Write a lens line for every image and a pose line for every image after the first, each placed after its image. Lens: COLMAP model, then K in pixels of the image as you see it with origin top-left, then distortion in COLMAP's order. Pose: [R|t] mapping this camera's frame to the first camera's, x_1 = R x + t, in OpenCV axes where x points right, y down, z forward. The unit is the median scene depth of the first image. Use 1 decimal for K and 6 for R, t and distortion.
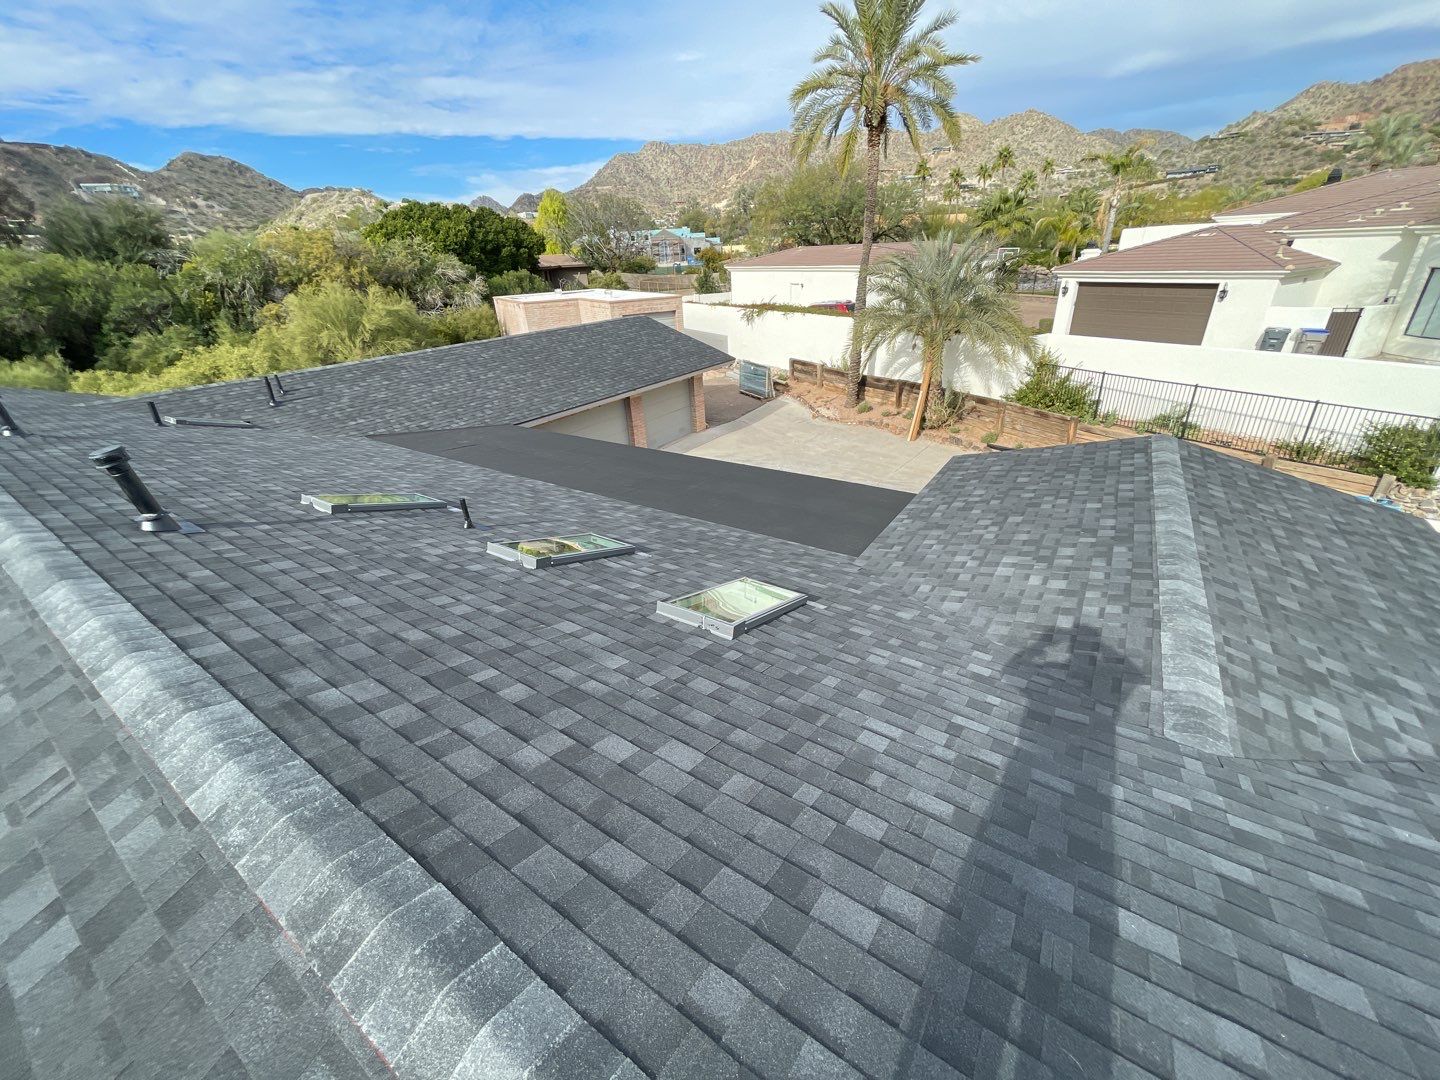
lens RADIAL K [[580.4, 0, 713.0], [0, 580.4, 530.6], [0, 0, 1]] dist [-0.001689, 0.000034]
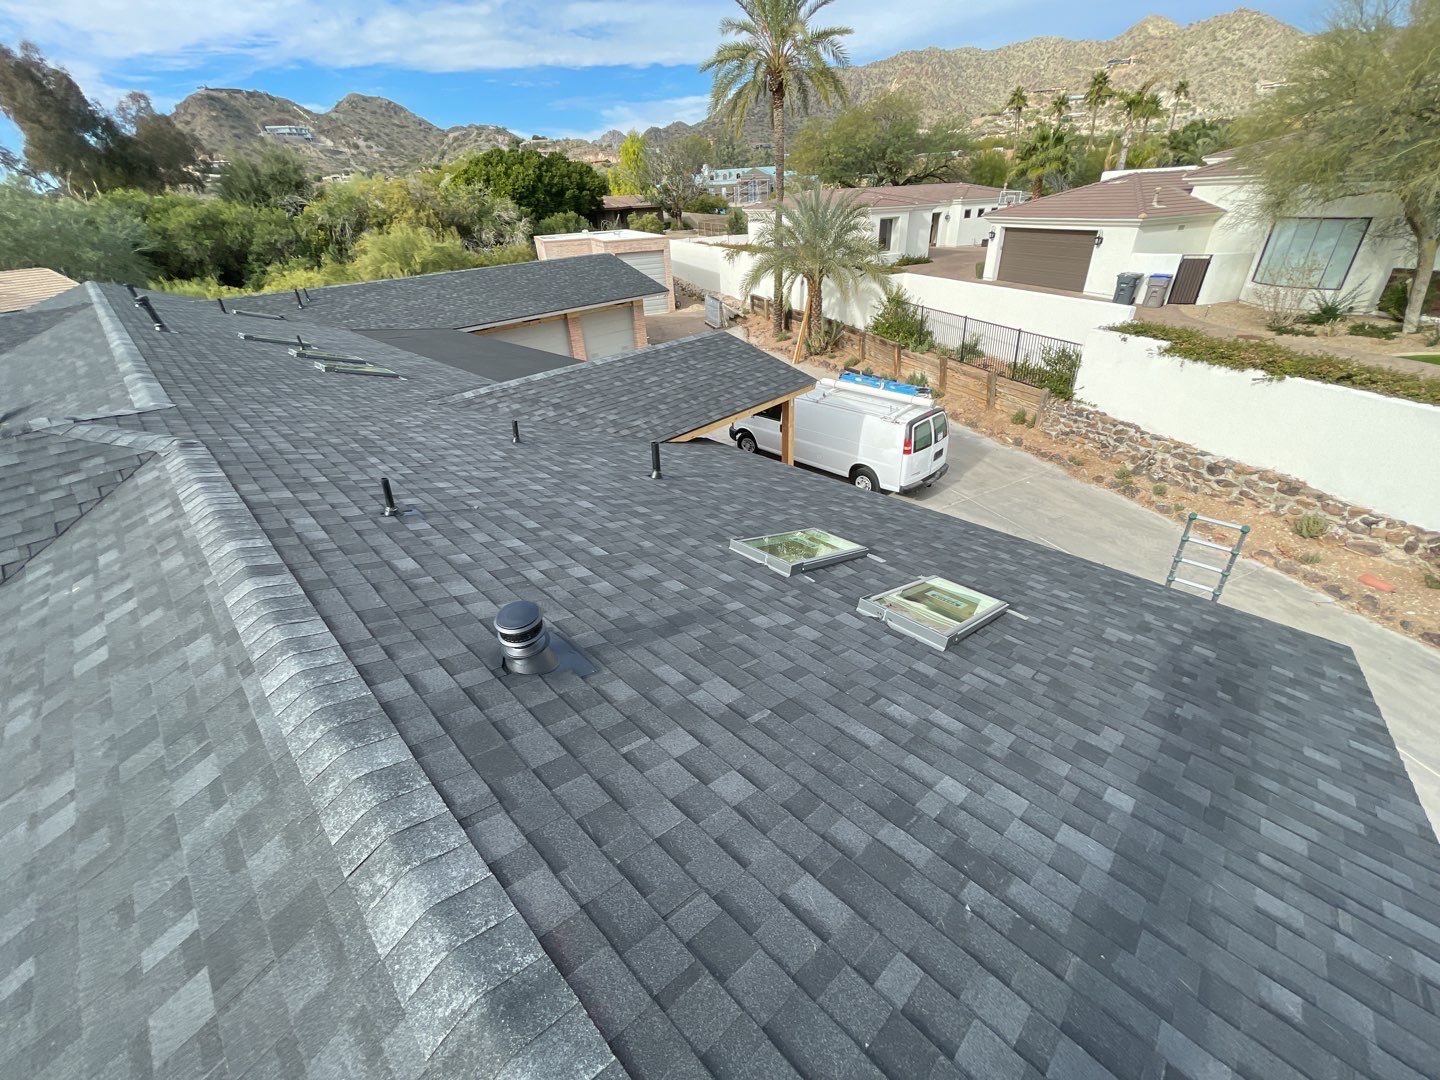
lens RADIAL K [[580.4, 0, 718.1], [0, 580.4, 534.3], [0, 0, 1]] dist [-0.001689, 0.000034]
pose [[0.981711, 0.093990, -0.165556, 0.230175], [-0.078664, 0.992187, 0.096832, 0.052275], [0.173363, -0.082038, 0.981435, -0.136381]]
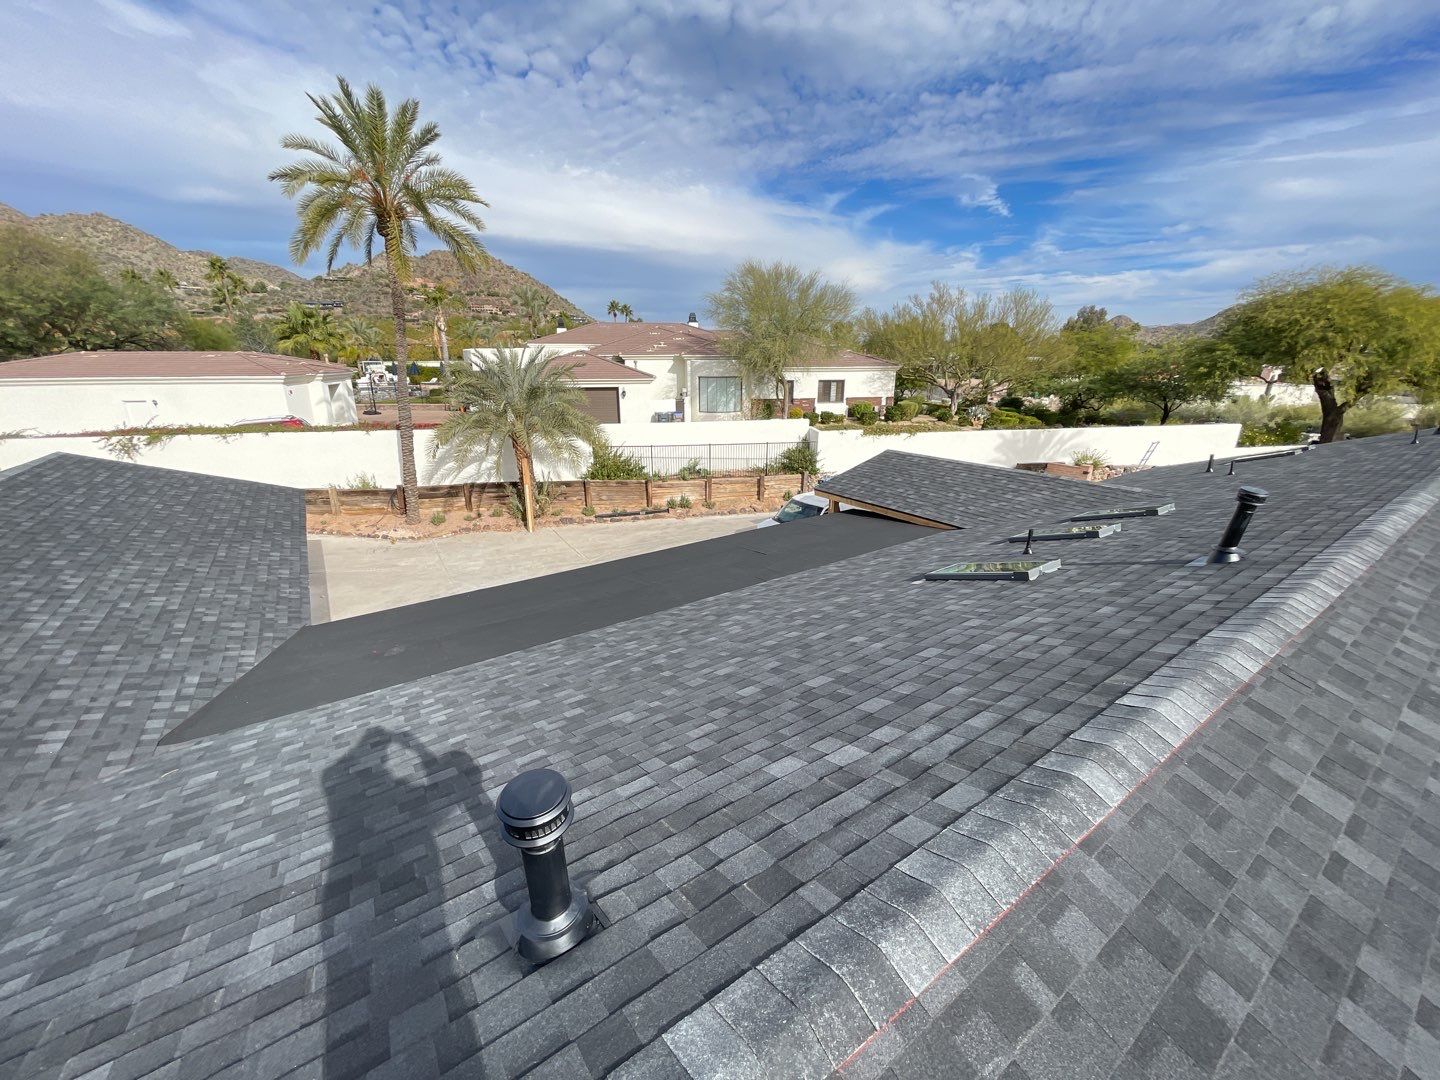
lens RADIAL K [[580.4, 0, 718.2], [0, 580.4, 538.3], [0, 0, 1]] dist [-0.001689, 0.000034]
pose [[0.361453, -0.245394, 0.899519, -0.266080], [0.390412, 0.915932, 0.092992, -0.061739], [-0.846717, 0.317571, 0.426871, 0.153426]]
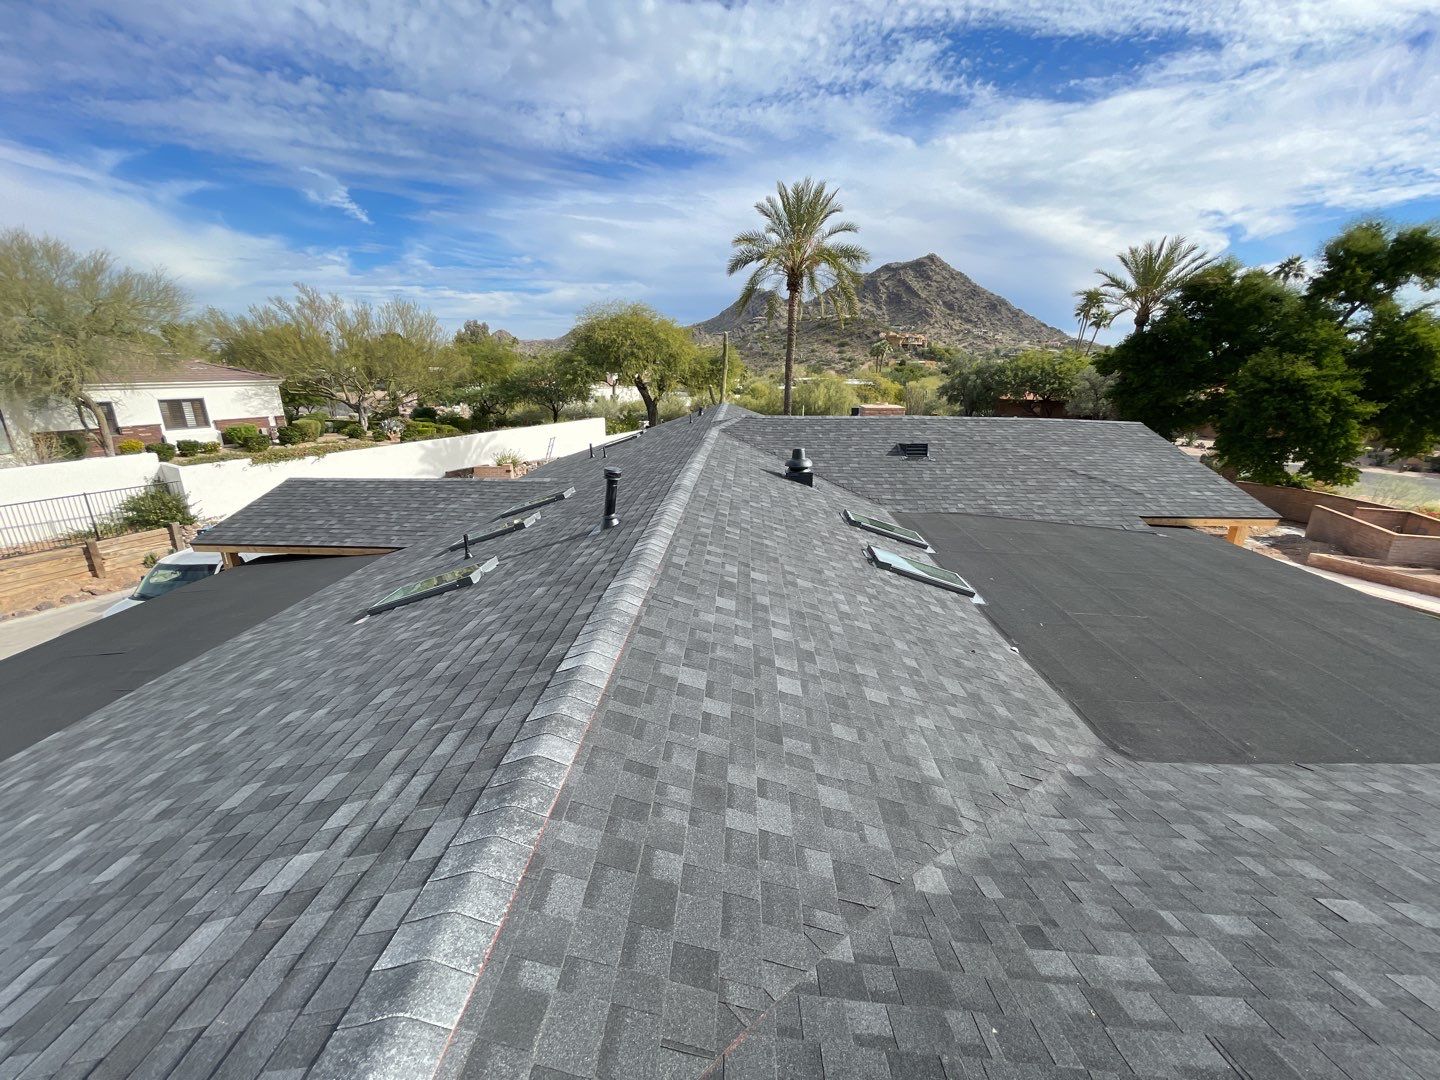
lens RADIAL K [[580.4, 0, 719.4], [0, 580.4, 535.8], [0, 0, 1]] dist [-0.001689, 0.000034]
pose [[-0.519305, -0.204729, 0.829704, -0.264173], [0.387989, 0.808571, 0.442353, -0.059694], [-0.761437, 0.551633, -0.340462, 0.148476]]
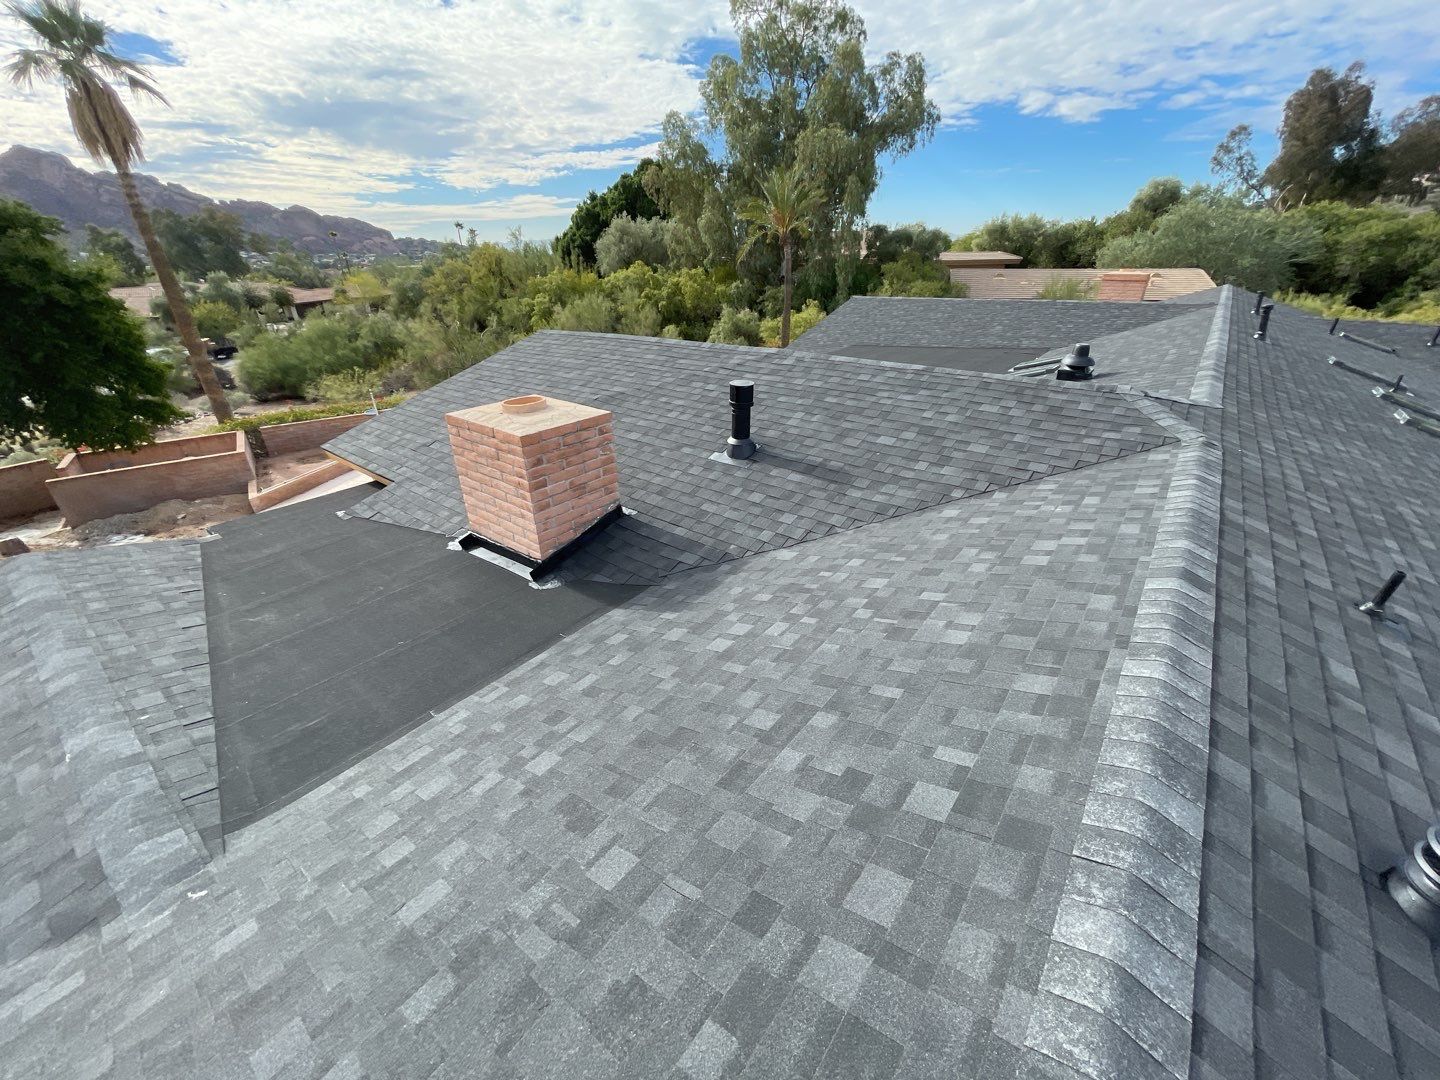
lens RADIAL K [[580.4, 0, 720.7], [0, 580.4, 534.5], [0, 0, 1]] dist [-0.001689, 0.000034]
pose [[-0.078257, 0.484327, -0.871380, 0.227743], [-0.418217, 0.777483, 0.469696, 0.054779], [0.904970, 0.401183, 0.141710, -0.142221]]
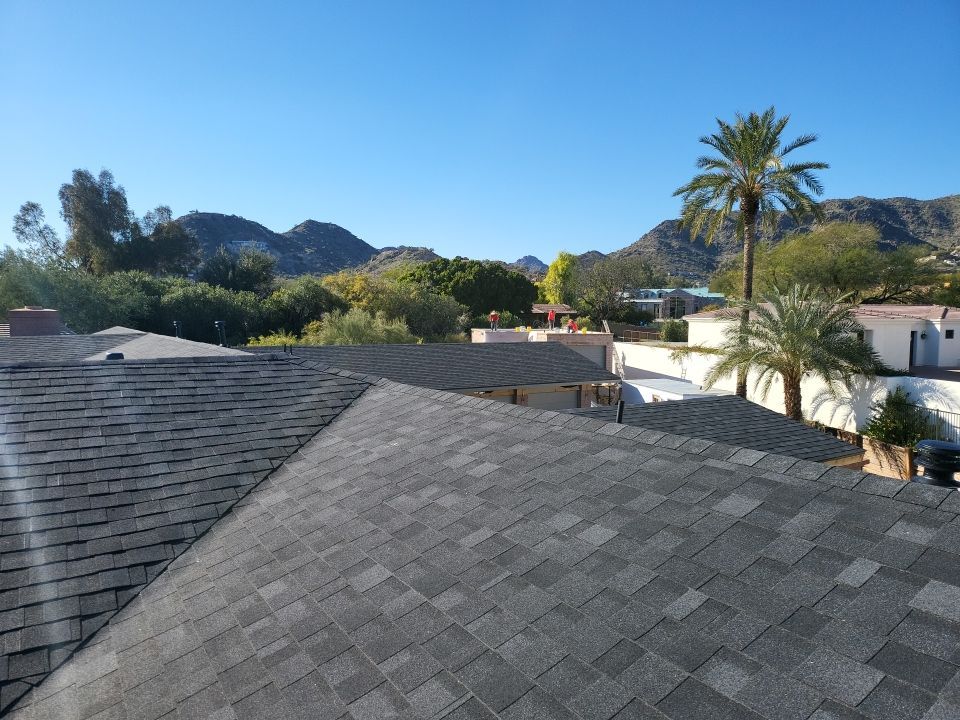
lens RADIAL K [[672.3, 0, 485.3], [0, 672.3, 361.0], [0, 0, 1]] dist [0.055981, -0.051798]
pose [[0.920942, 0.077944, -0.381825, 0.177614], [-0.211323, 0.923111, -0.321260, 0.098162], [0.327427, 0.376550, 0.866603, -0.169296]]
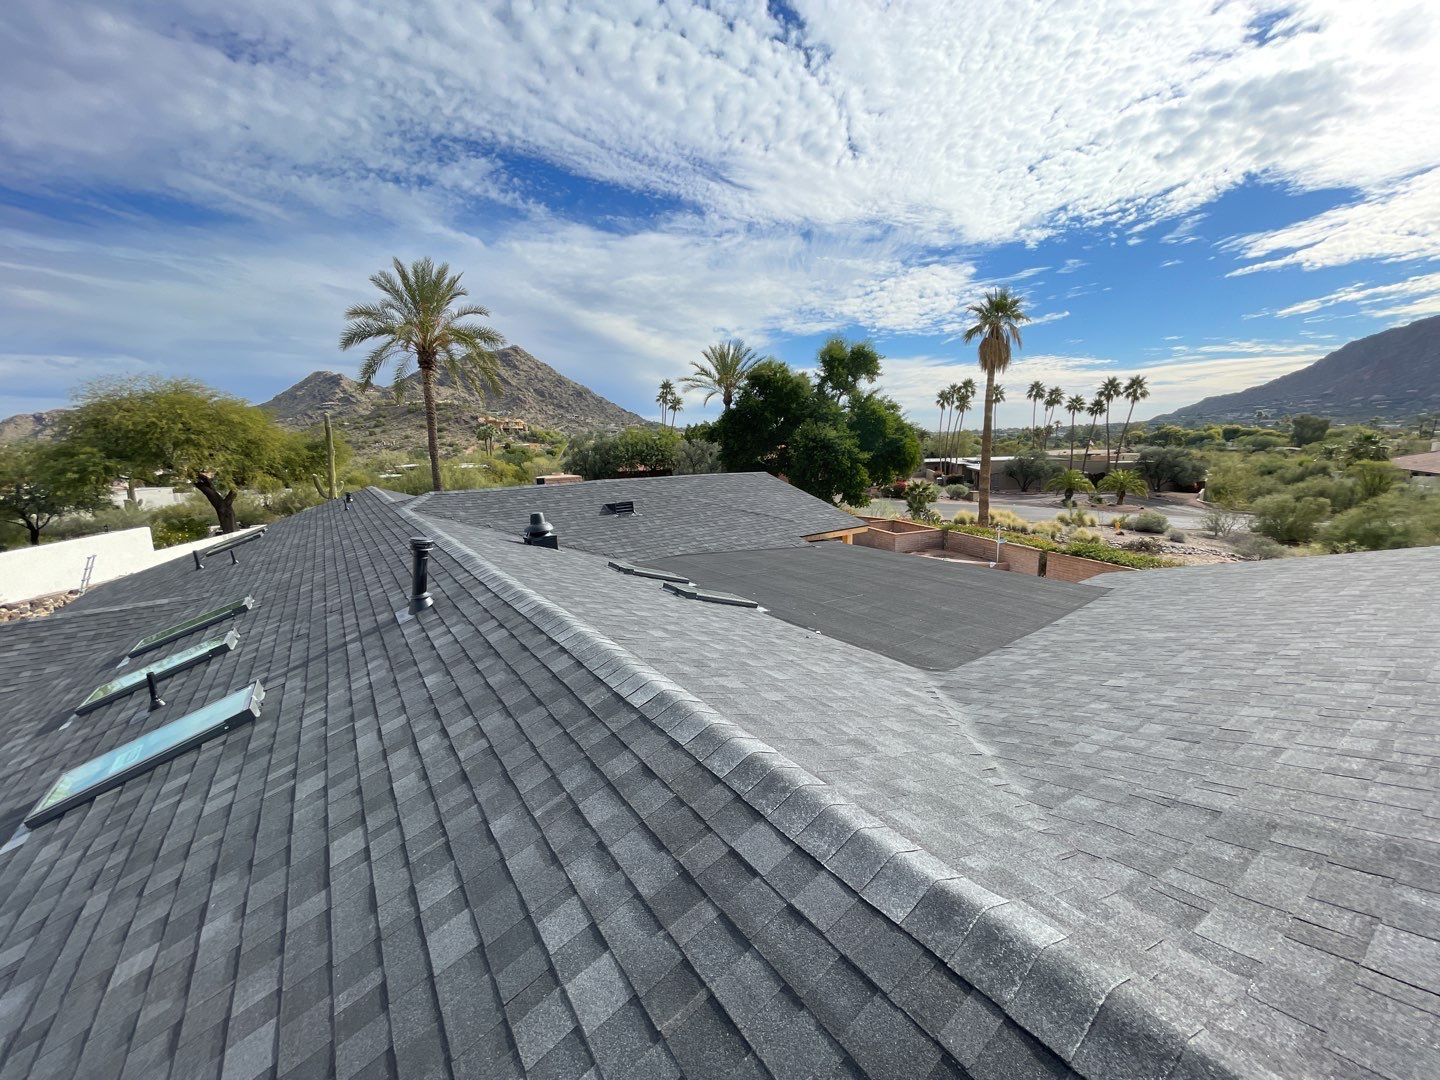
lens RADIAL K [[580.4, 0, 717.5], [0, 580.4, 543.4], [0, 0, 1]] dist [-0.001689, 0.000034]
pose [[-0.925780, 0.007797, 0.377982, -0.225858], [0.227041, 0.810891, 0.539359, -0.072632], [-0.302297, 0.585145, -0.752477, 0.190505]]
